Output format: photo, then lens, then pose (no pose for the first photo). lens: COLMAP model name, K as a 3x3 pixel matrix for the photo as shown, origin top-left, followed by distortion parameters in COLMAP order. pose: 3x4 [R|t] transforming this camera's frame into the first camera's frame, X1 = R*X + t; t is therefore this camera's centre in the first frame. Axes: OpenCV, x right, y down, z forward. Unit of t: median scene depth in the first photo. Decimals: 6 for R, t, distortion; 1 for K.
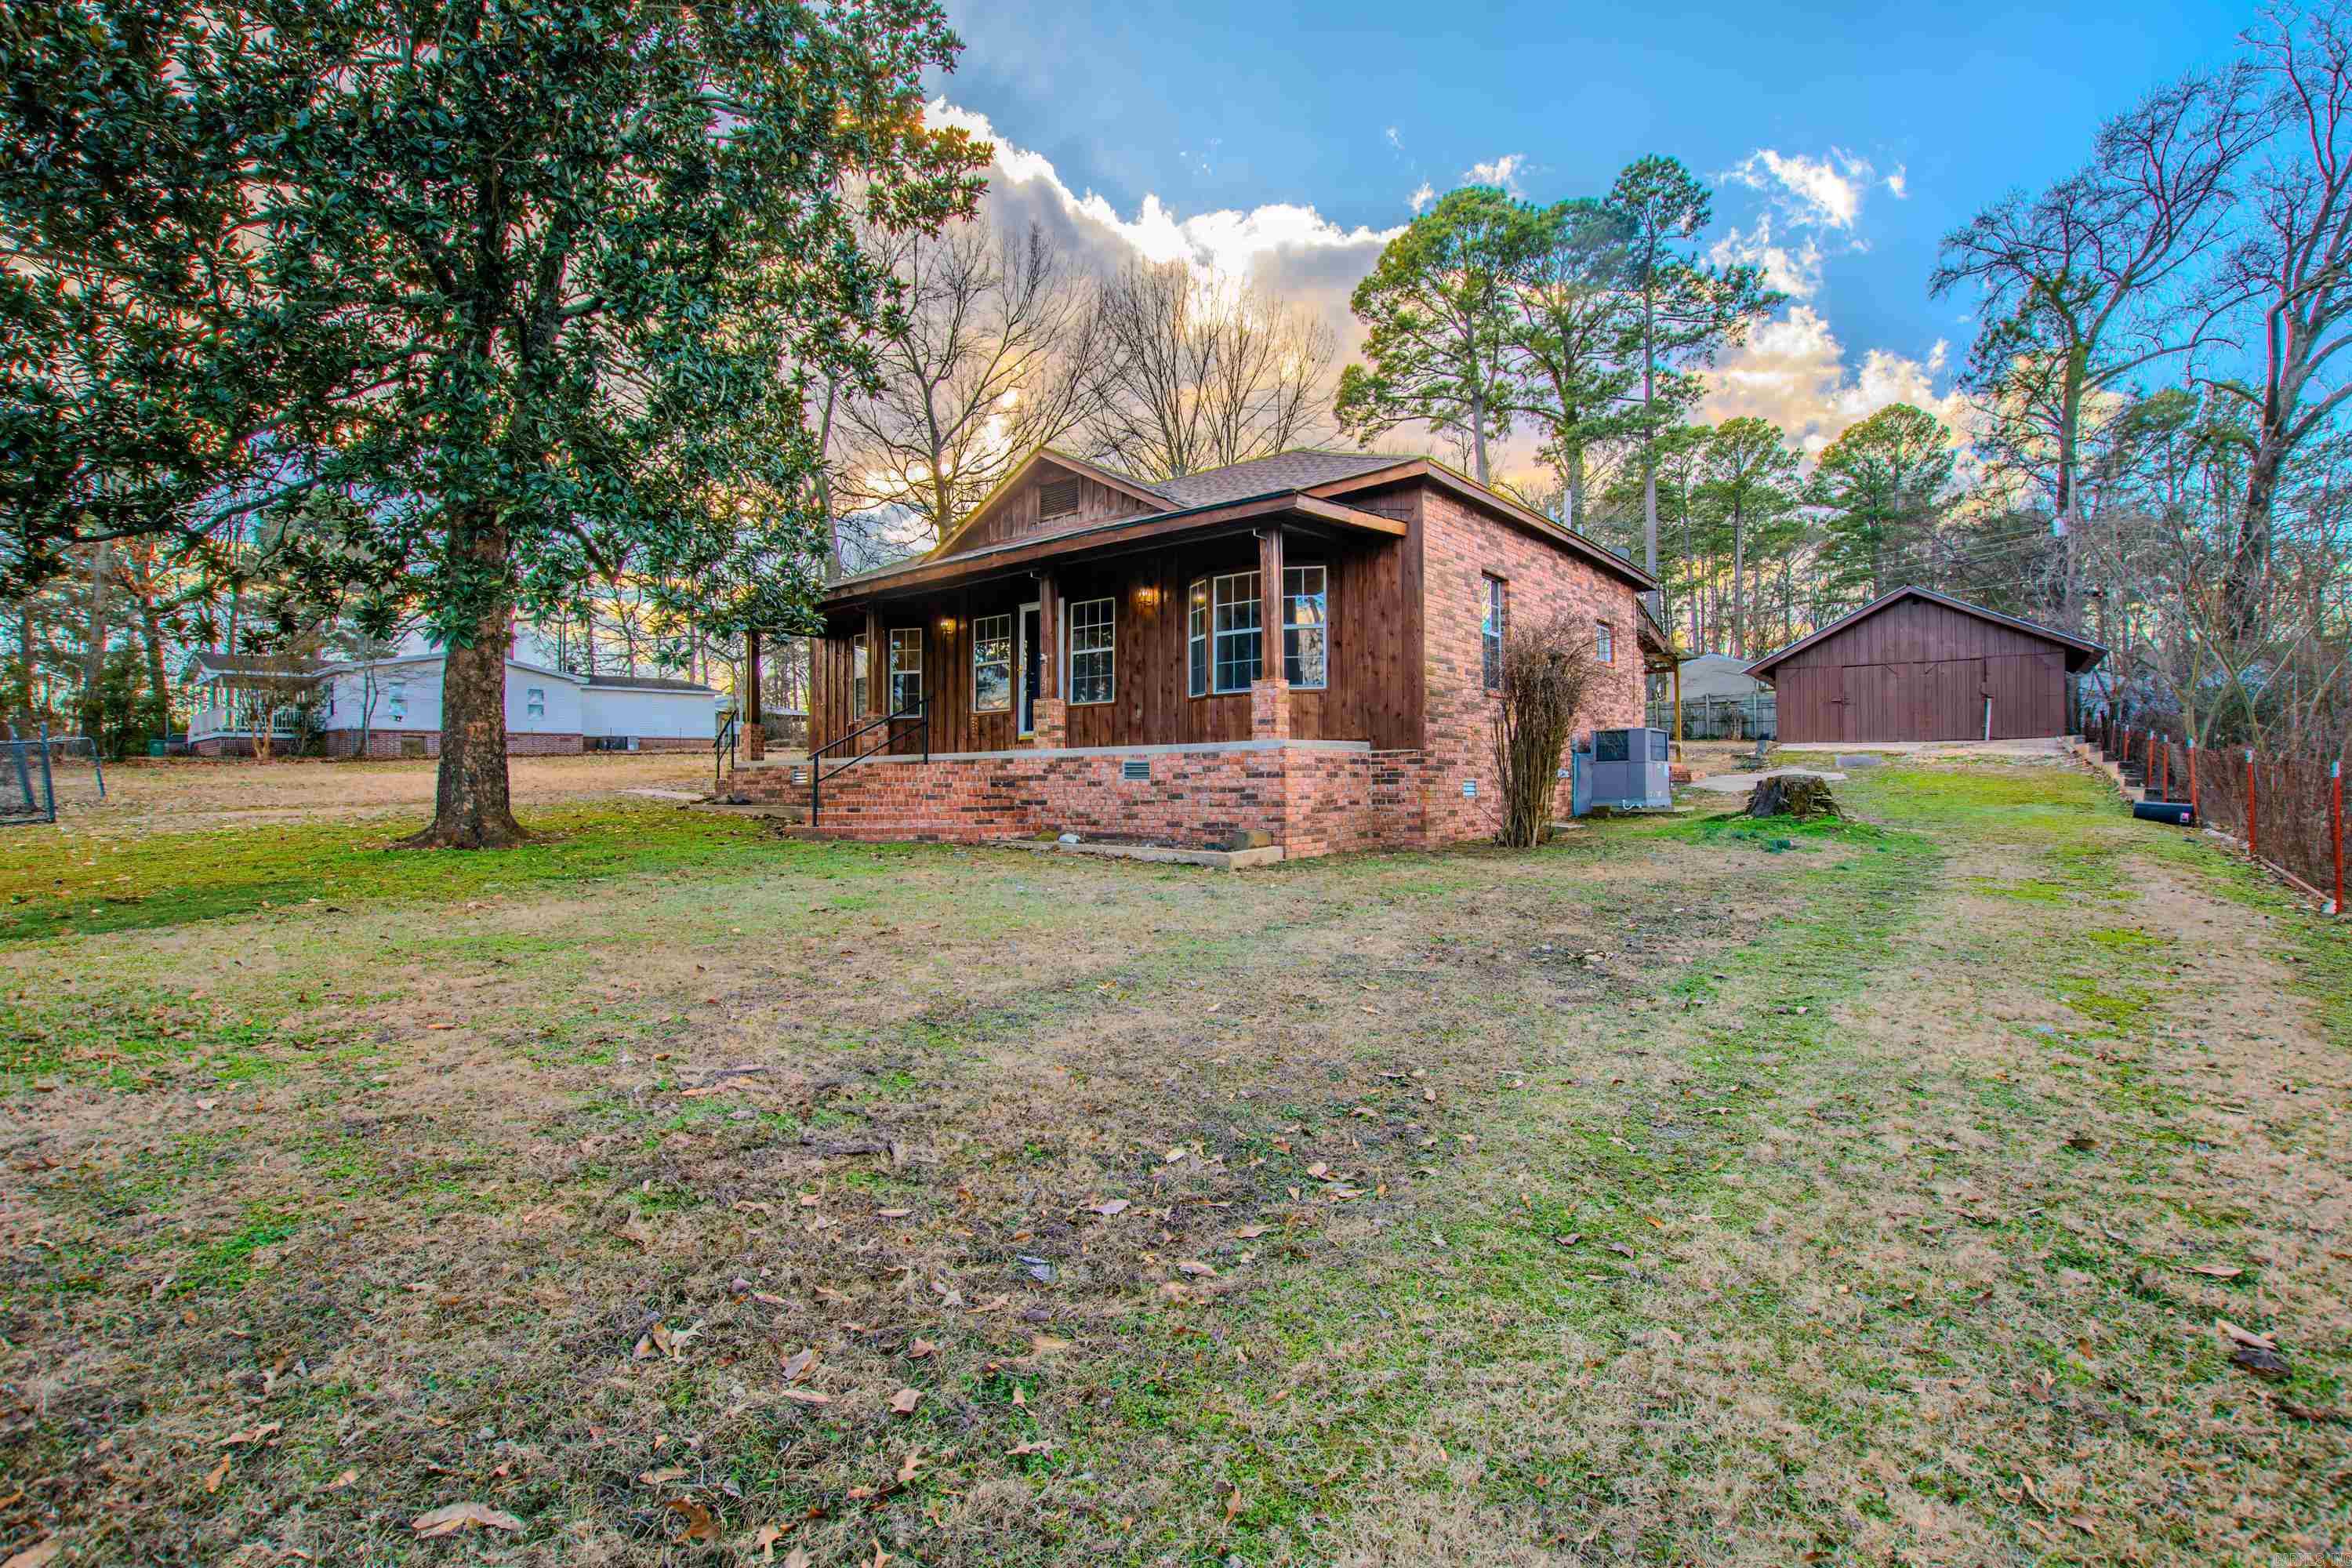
lens RADIAL K [[1056.5, 0, 1176.0], [0, 1056.5, 784.0], [0, 0, 1]] dist [-0.038306, 0.005201]
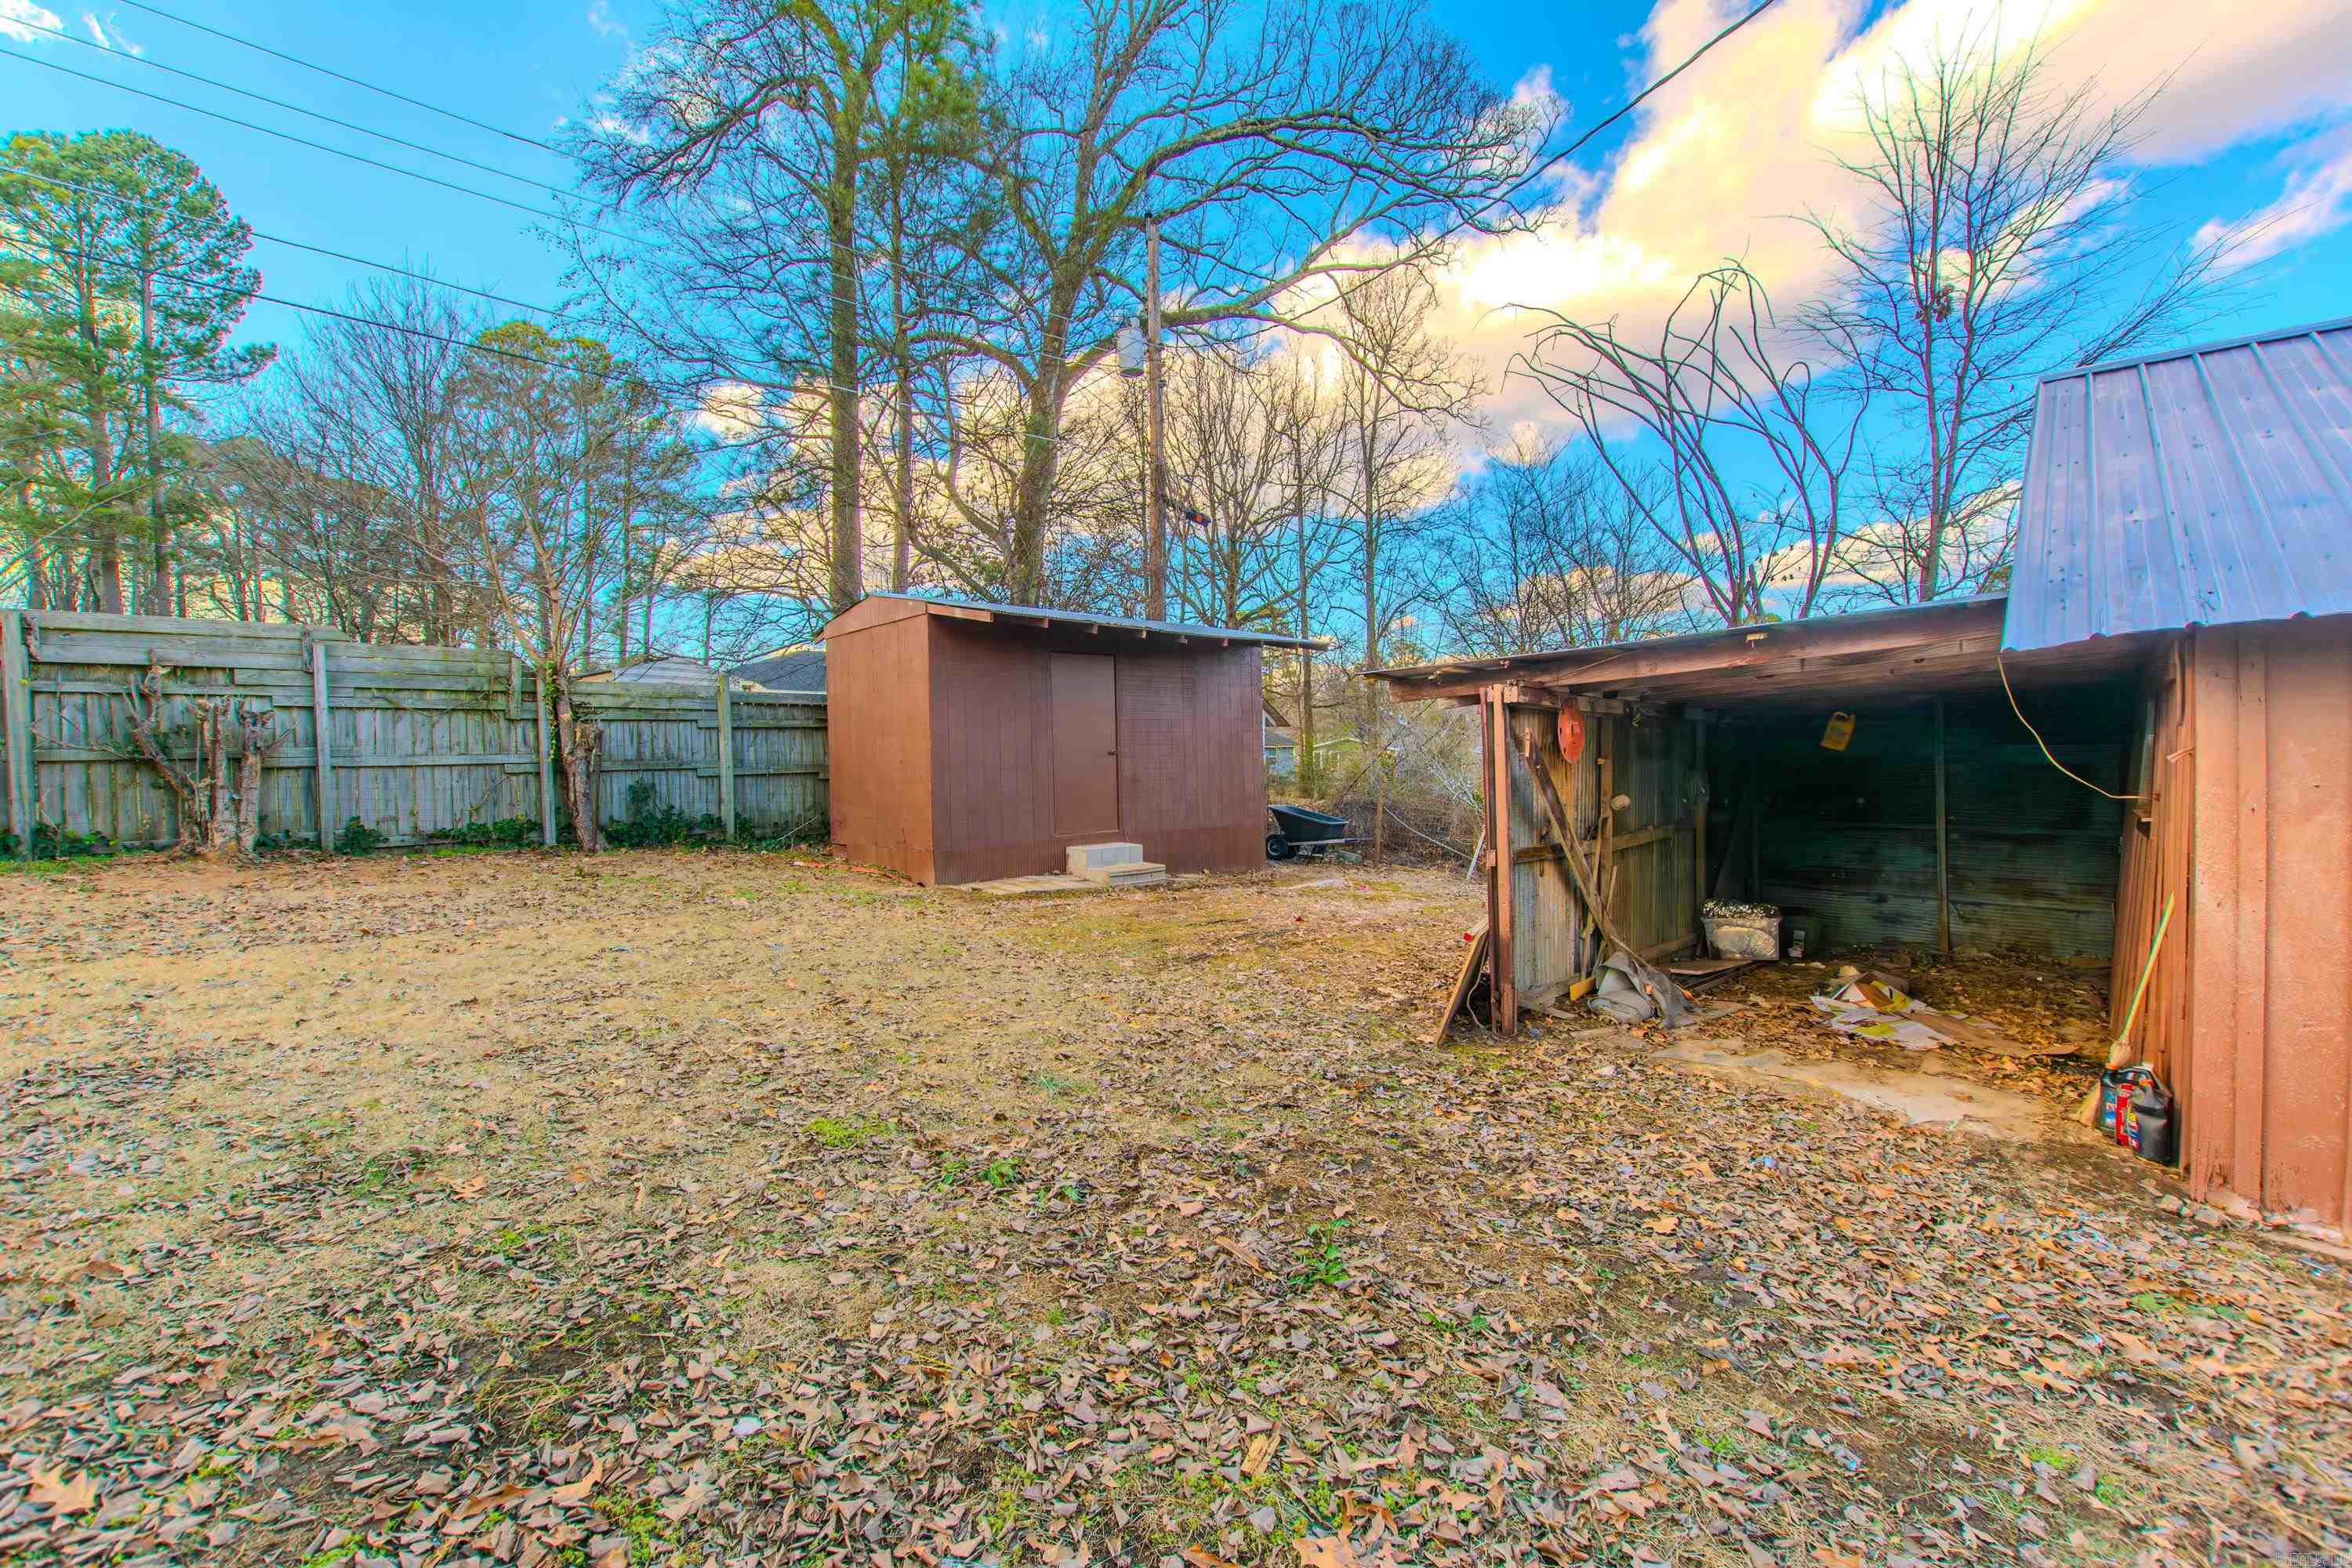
lens RADIAL K [[1030.1, 0, 1176.9], [0, 1030.1, 780.3], [0, 0, 1]] dist [-0.007754, 0.001113]
pose [[0.058653, -0.023143, 0.998010, 0.660280], [0.015955, 0.999625, 0.022243, -0.111578], [-0.998151, 0.014619, 0.059001, 1.527820]]
